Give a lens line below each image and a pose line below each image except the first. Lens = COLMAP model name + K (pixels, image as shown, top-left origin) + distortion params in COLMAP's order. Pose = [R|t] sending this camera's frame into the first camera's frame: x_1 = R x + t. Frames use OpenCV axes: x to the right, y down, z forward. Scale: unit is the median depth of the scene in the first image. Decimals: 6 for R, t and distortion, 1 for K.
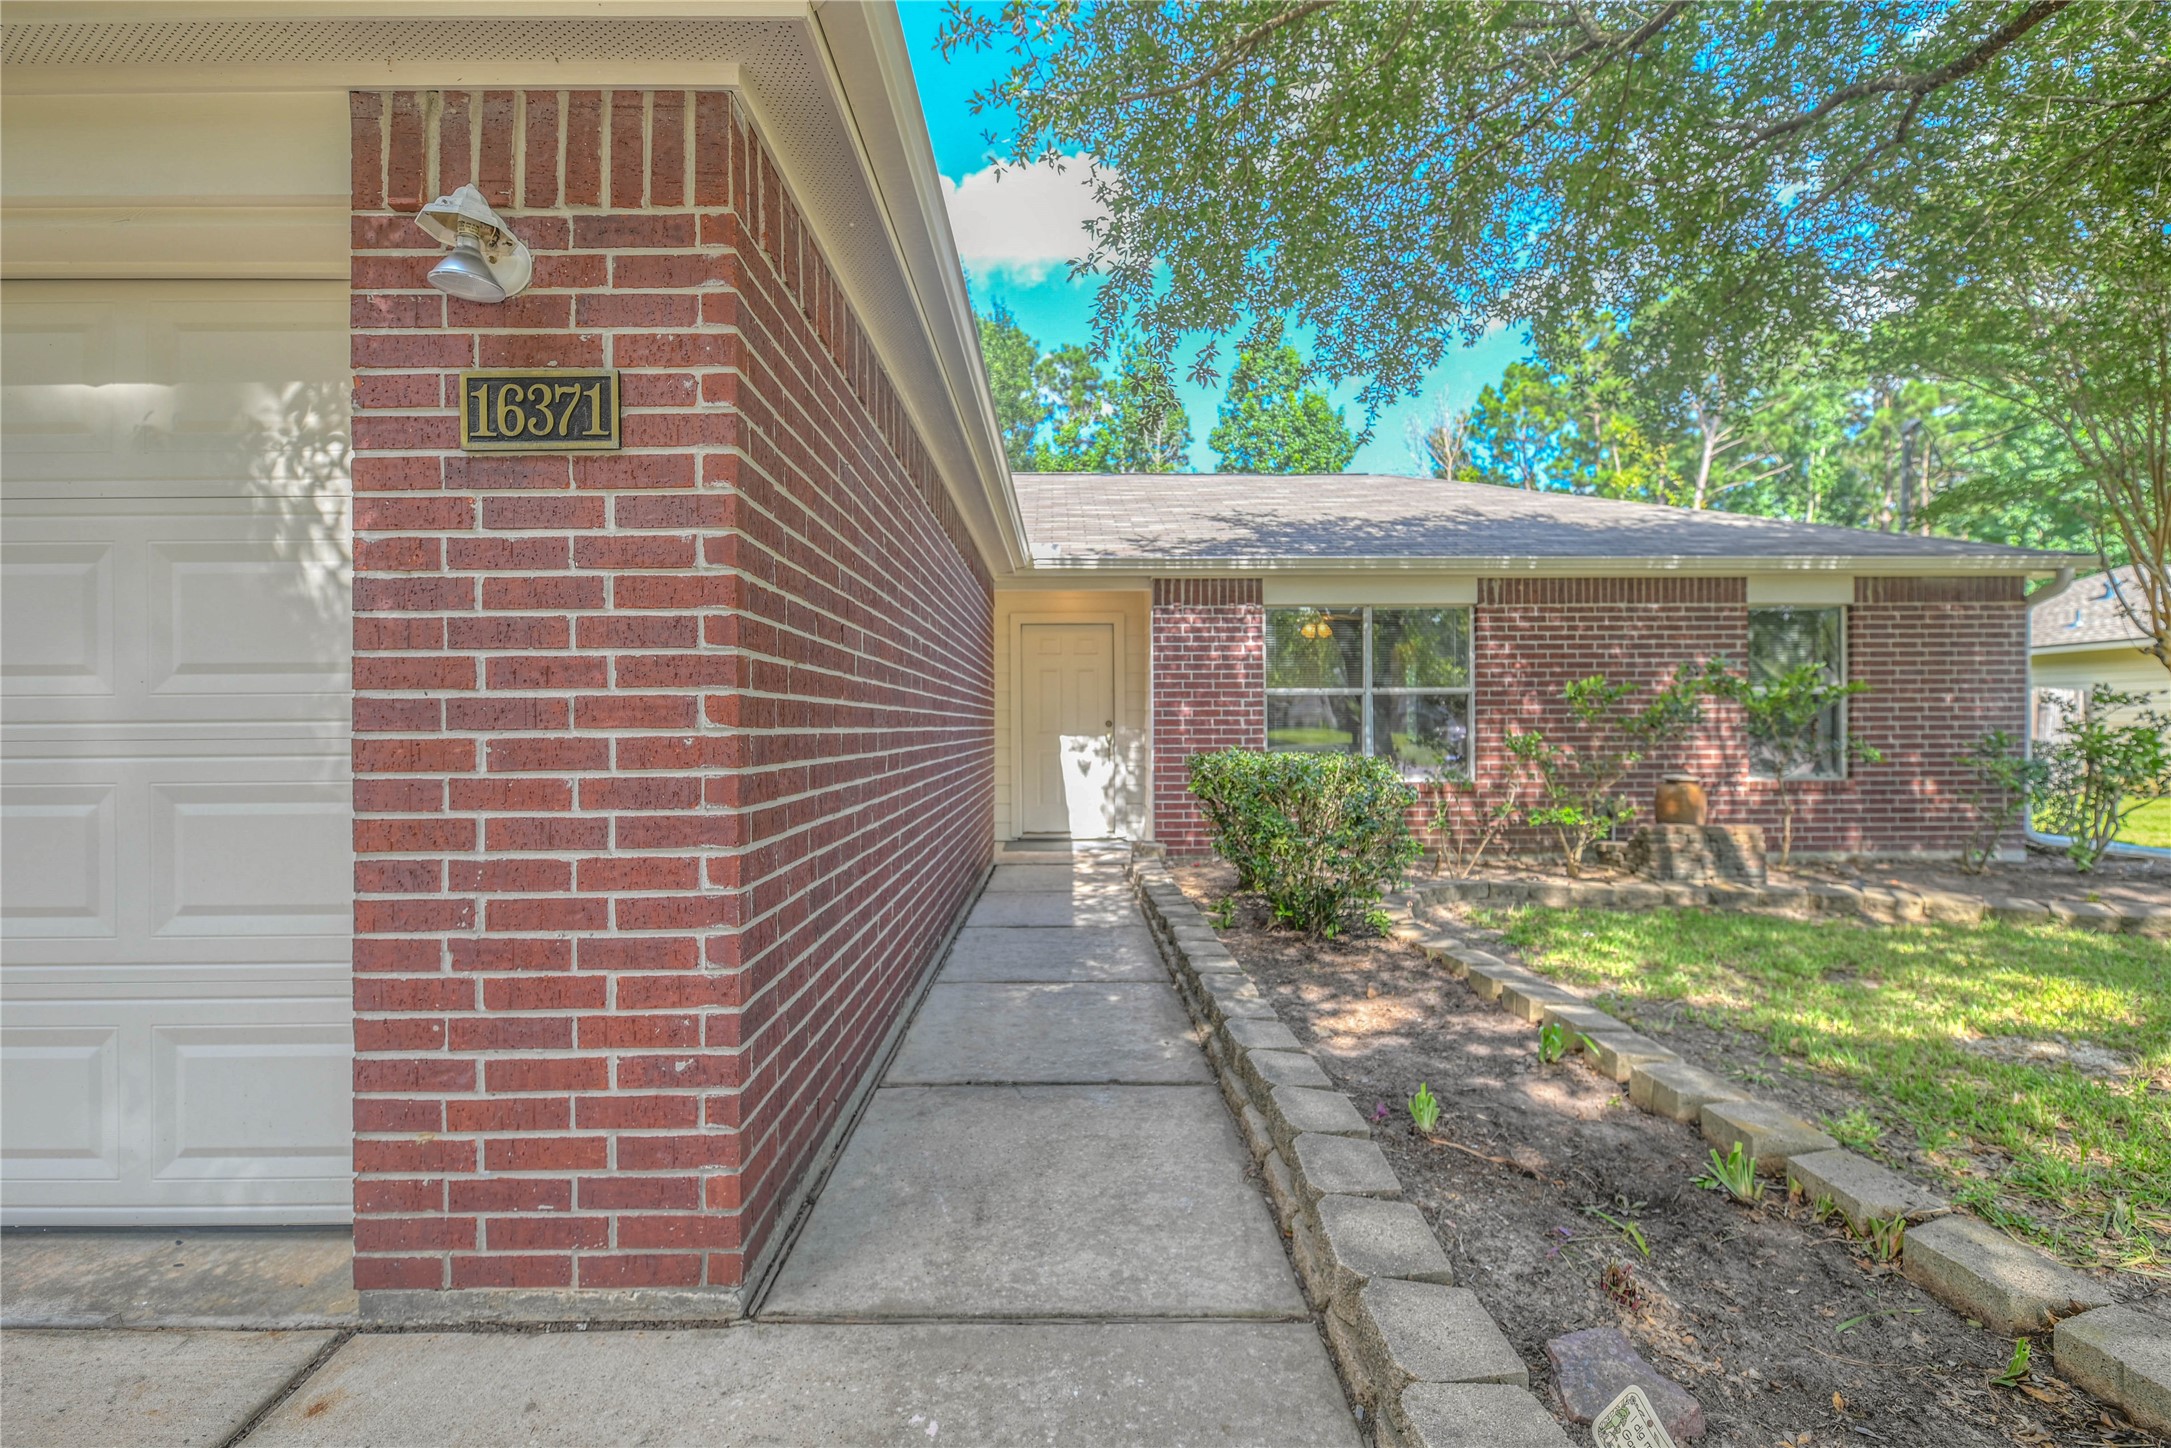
lens RADIAL K [[970.5, 0, 1083.7], [0, 970.5, 728.0], [0, 0, 1]] dist [-0.001783, -0.000294]
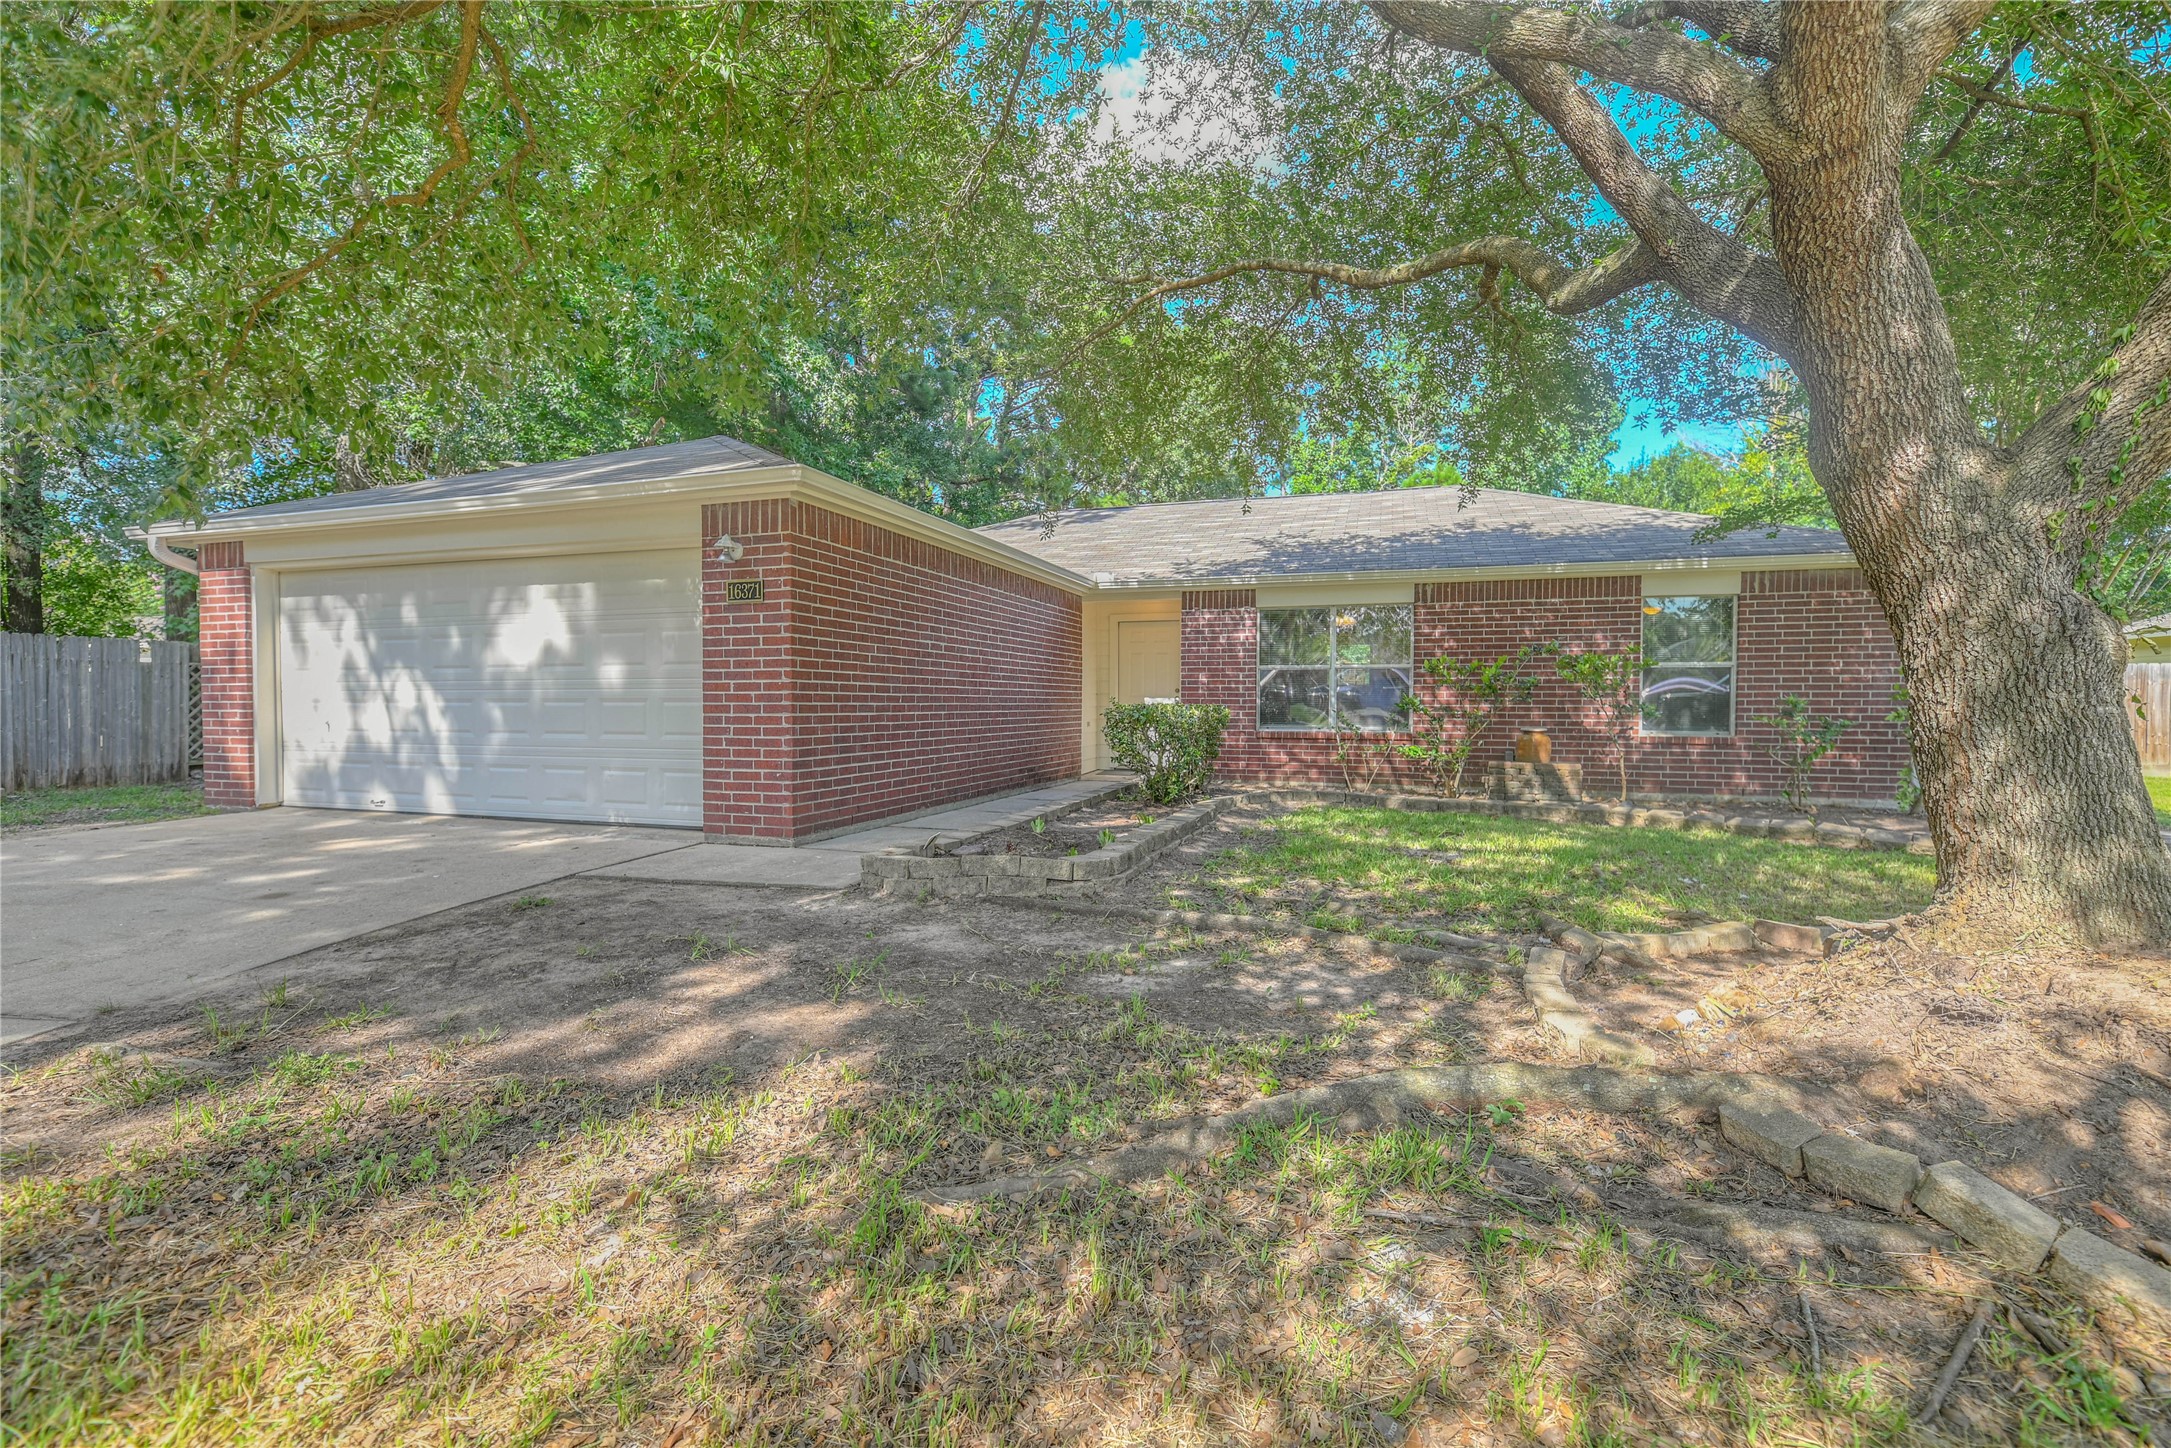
lens RADIAL K [[970.5, 0, 1083.7], [0, 970.5, 728.0], [0, 0, 1]] dist [-0.001783, -0.000294]
pose [[0.943486, 0.016223, -0.331015, 1.807345], [-0.007924, 0.999620, 0.026407, 0.074643], [0.331318, -0.022292, 0.943256, -1.969990]]
